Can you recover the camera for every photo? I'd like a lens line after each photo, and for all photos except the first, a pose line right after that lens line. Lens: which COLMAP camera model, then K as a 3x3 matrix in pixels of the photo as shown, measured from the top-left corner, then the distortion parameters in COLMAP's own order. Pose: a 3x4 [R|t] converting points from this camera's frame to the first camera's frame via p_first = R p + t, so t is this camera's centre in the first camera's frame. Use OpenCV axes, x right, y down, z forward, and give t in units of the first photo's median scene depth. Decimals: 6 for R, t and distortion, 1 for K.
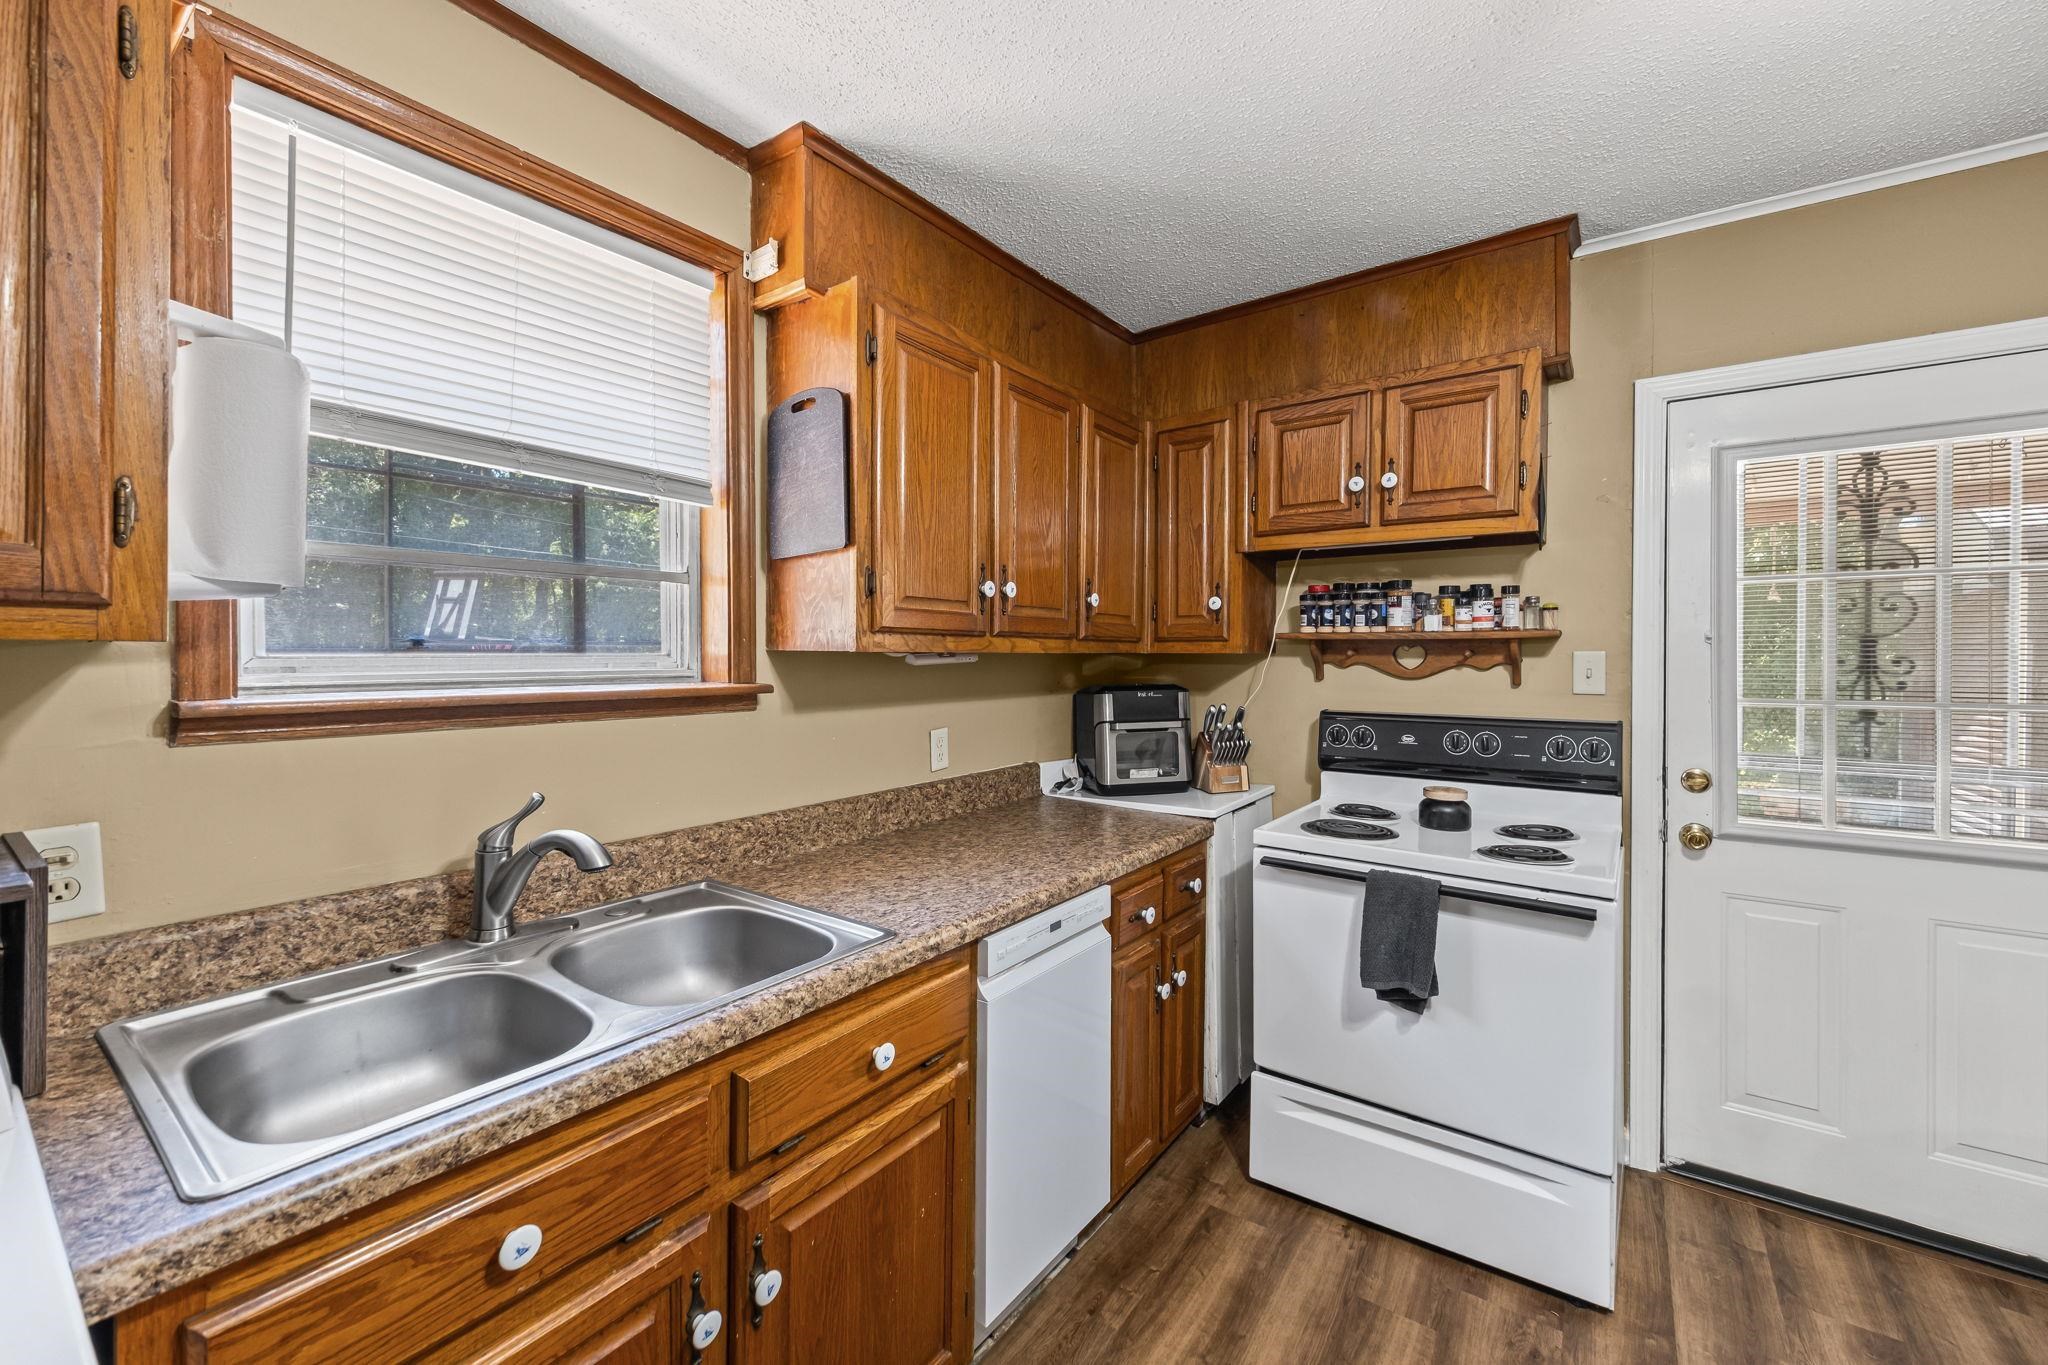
lens RADIAL K [[820.5, 0, 1030.0], [0, 820.5, 671.9], [0, 0, 1]] dist [0.026289, -0.013761]
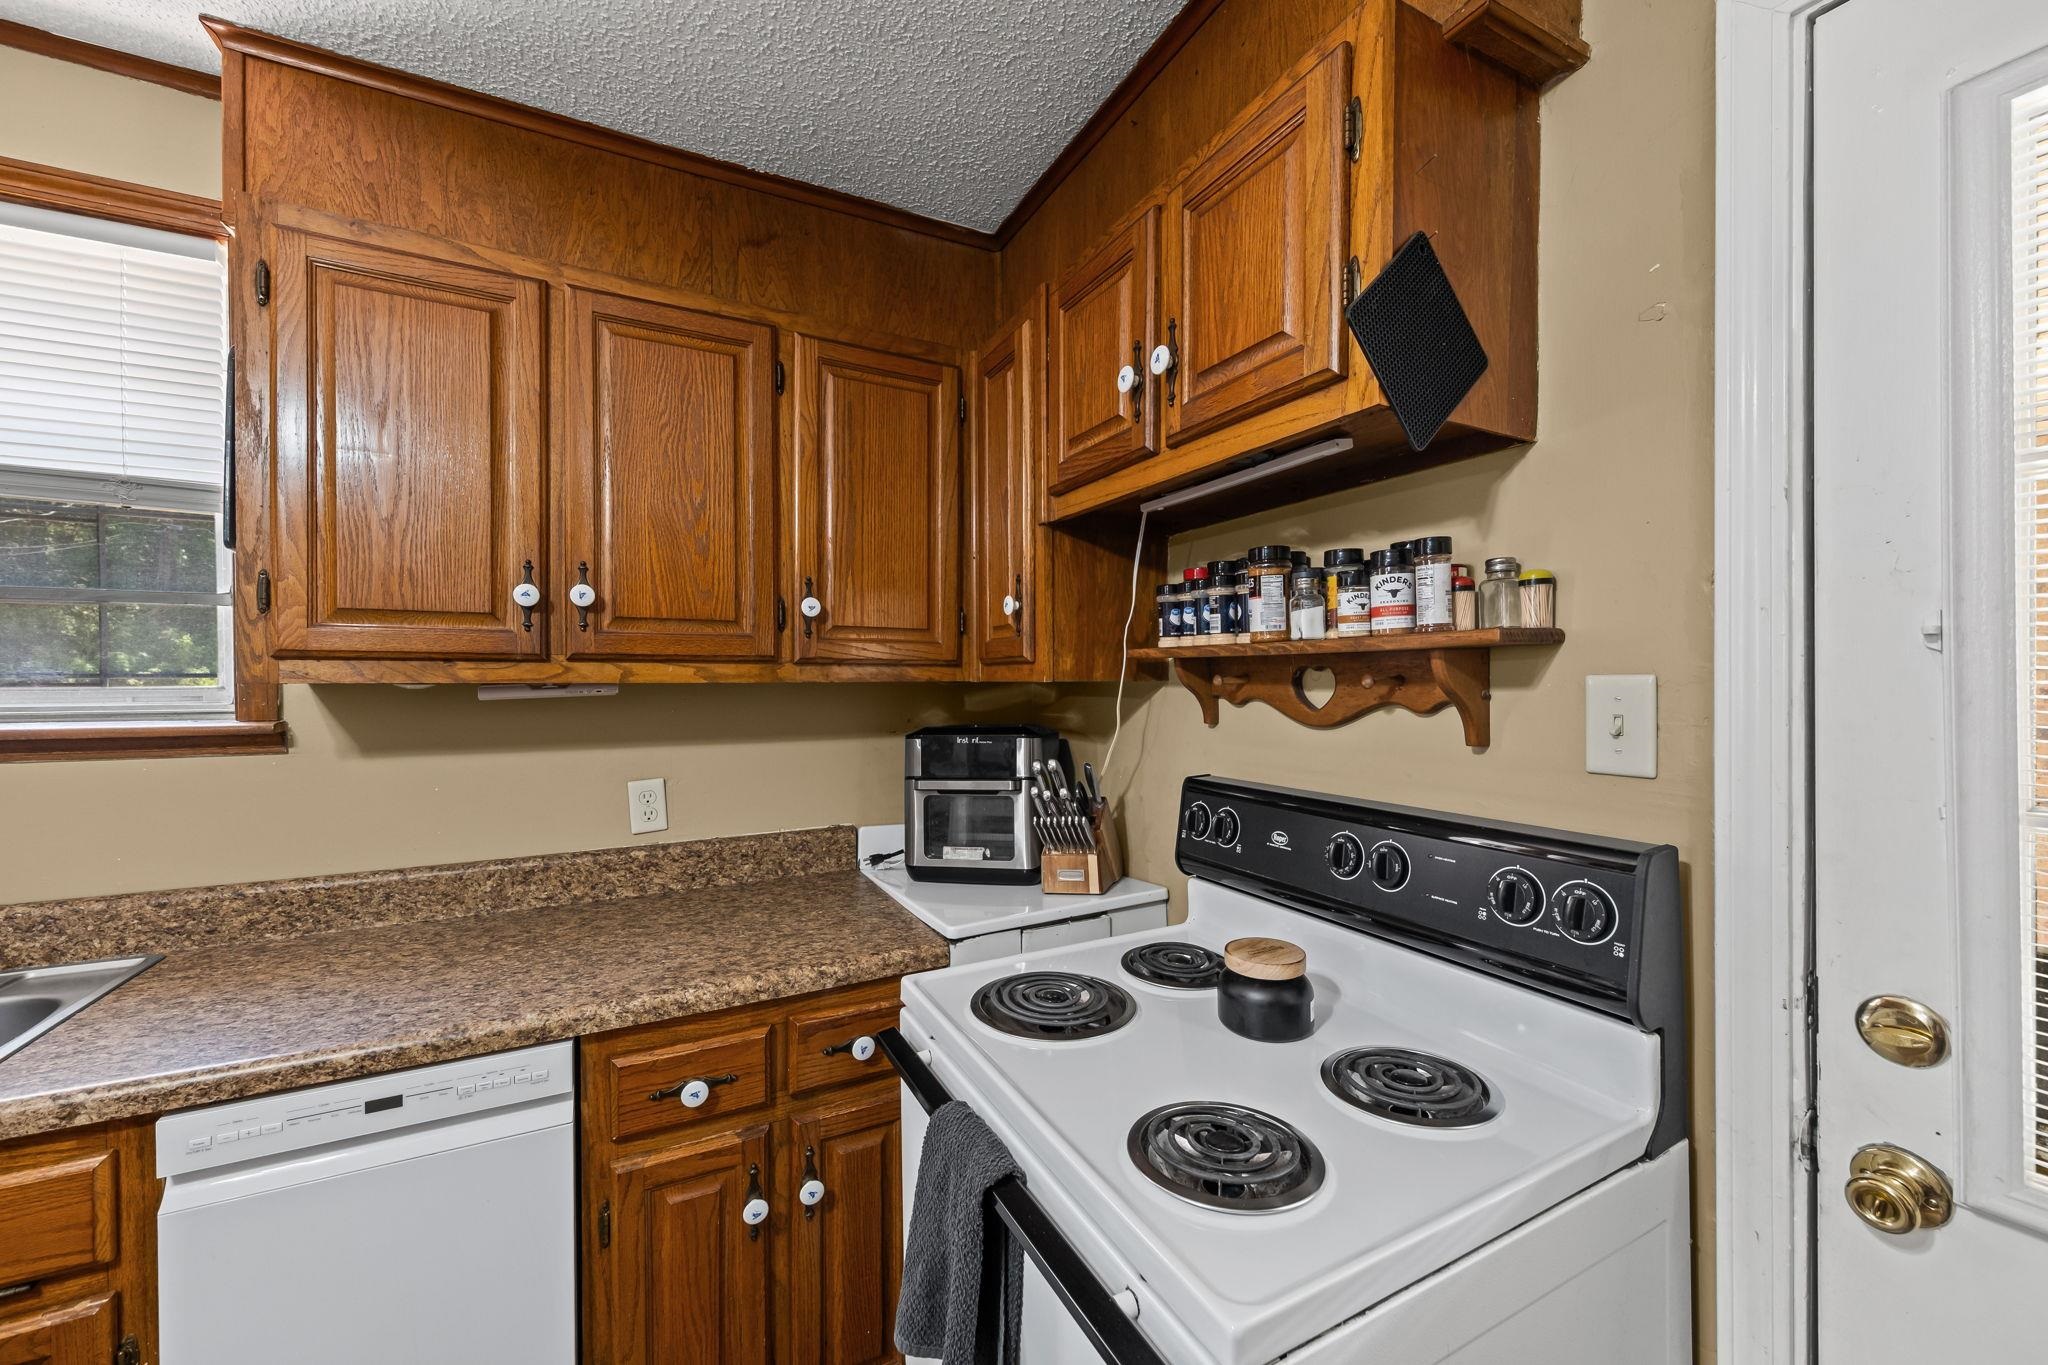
lens RADIAL K [[807.0, 0, 1036.2], [0, 807.0, 691.6], [0, 0, 1]] dist [0.022844, -0.008925]
pose [[0.898042, 0.001222, -0.439908, 0.621024], [-0.004945, 0.999961, -0.007317, -0.012158], [0.439881, 0.008746, 0.898013, 0.512328]]
